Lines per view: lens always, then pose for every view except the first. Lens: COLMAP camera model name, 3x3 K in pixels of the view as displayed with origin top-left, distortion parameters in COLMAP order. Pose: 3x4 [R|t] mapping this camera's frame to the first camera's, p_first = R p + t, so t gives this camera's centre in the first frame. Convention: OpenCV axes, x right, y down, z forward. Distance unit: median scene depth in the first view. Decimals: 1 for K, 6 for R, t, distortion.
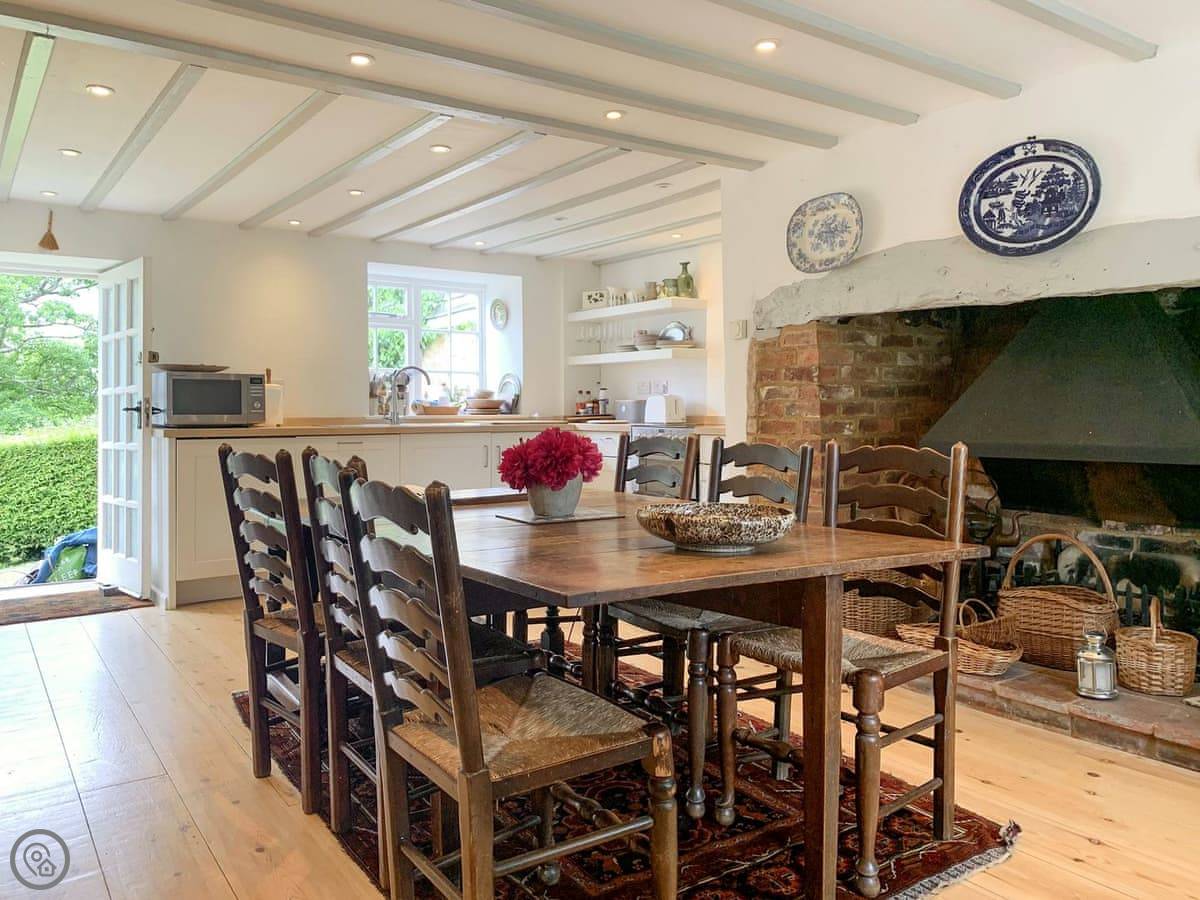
lens RADIAL K [[937.3, 0, 591.9], [0, 937.3, 408.8], [0, 0, 1]] dist [0.023956, -0.013195]
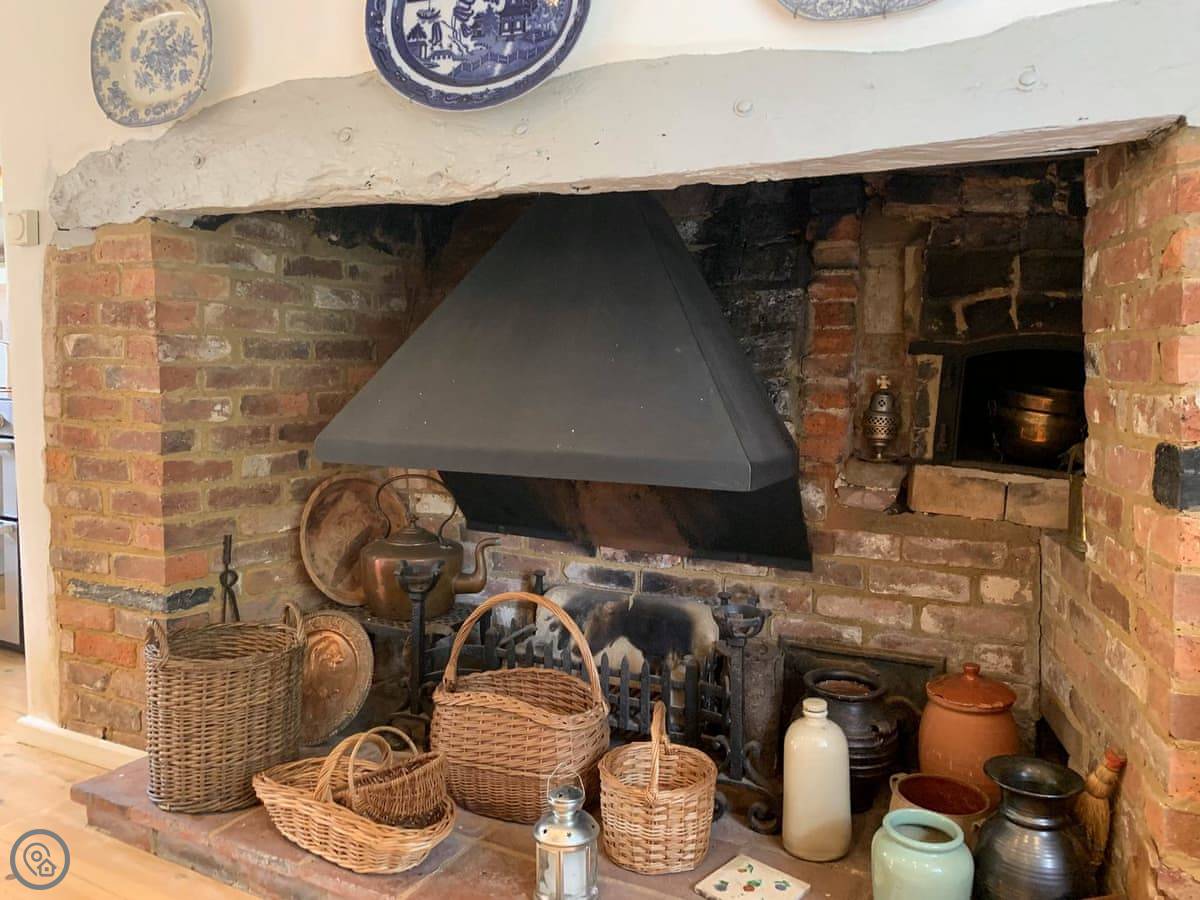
lens RADIAL K [[937.3, 0, 591.9], [0, 937.3, 408.8], [0, 0, 1]] dist [0.023956, -0.013195]
pose [[0.895847, -0.000656, 0.444363, 0.242577], [-0.022020, 0.998705, 0.045867, -0.013591], [-0.443817, -0.050875, 0.894672, 0.409128]]
